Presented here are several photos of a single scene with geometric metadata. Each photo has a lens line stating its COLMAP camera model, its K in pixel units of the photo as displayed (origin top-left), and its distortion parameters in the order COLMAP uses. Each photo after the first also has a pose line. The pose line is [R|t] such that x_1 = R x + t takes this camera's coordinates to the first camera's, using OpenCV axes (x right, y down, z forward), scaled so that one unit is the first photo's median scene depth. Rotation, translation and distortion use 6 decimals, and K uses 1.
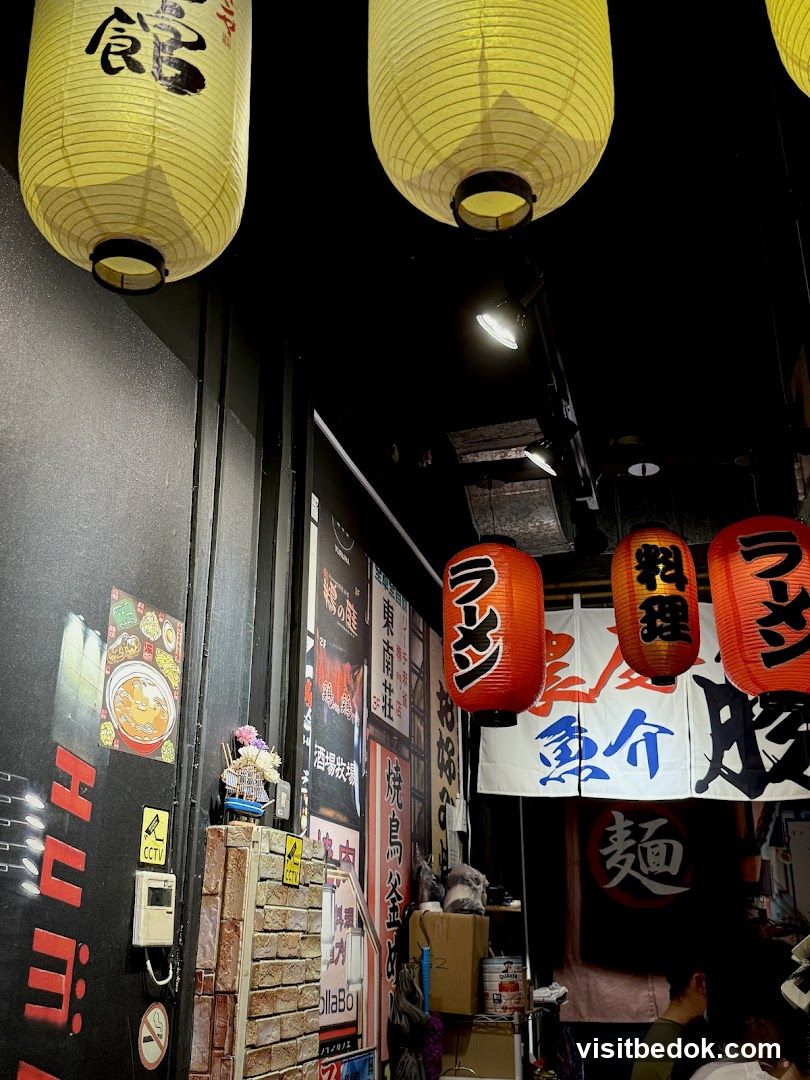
lens RADIAL K [[1105.7, 0, 372.2], [0, 1105.7, 523.5], [0, 0, 1]] dist [0.050914, 0.000000]
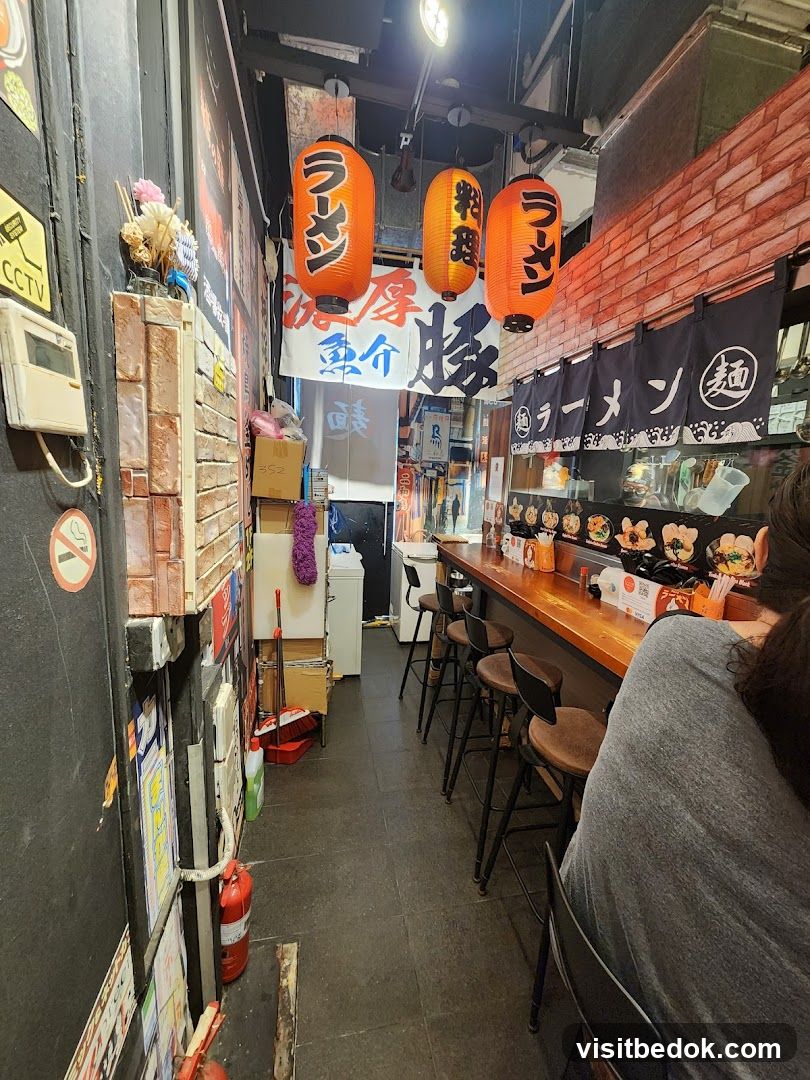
lens RADIAL K [[436.6, 0, 399.0], [0, 436.6, 540.2], [0, 0, 1]] dist [0.014476, 0.000101]
pose [[0.874096, -0.048277, 0.483349, -0.130740], [-0.198806, 0.872341, 0.446652, 0.248427], [-0.443208, -0.486509, 0.752911, 0.610380]]
